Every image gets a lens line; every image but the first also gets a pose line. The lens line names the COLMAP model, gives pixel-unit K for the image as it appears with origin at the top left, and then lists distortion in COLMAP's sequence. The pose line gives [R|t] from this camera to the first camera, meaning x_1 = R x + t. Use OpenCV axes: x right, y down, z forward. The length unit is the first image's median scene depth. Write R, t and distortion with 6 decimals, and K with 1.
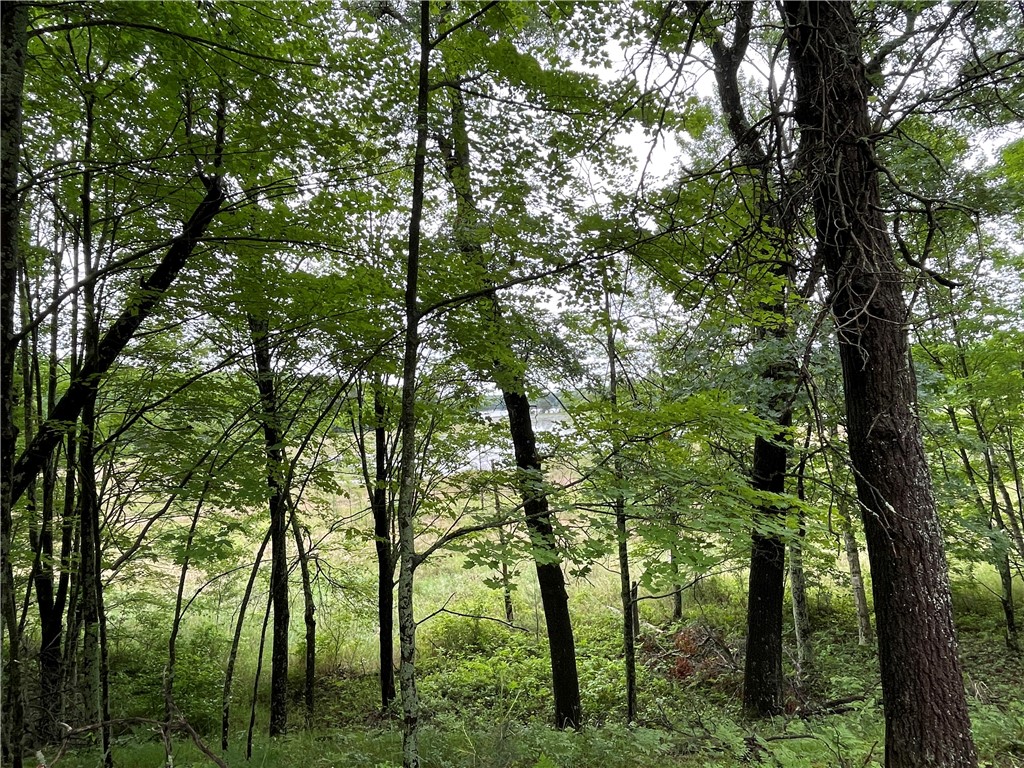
lens RADIAL K [[625.0, 0, 510.8], [0, 625.0, 384.2], [0, 0, 1]] dist [0.016148, -0.001081]
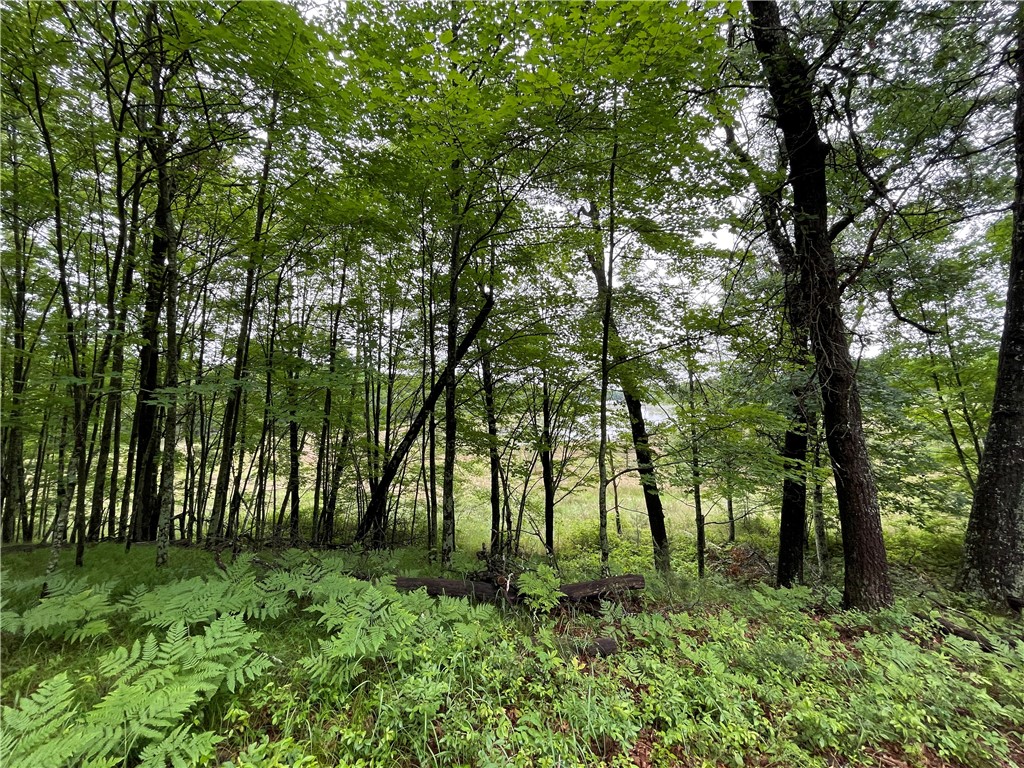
lens RADIAL K [[412.6, 0, 514.9], [0, 412.6, 383.7], [0, 0, 1]] dist [-0.000367, -0.000660]
pose [[0.975271, 0.009171, -0.220822, -0.040183], [-0.008489, 0.999956, 0.004036, -0.017143], [0.220850, -0.002062, 0.975306, -0.126703]]
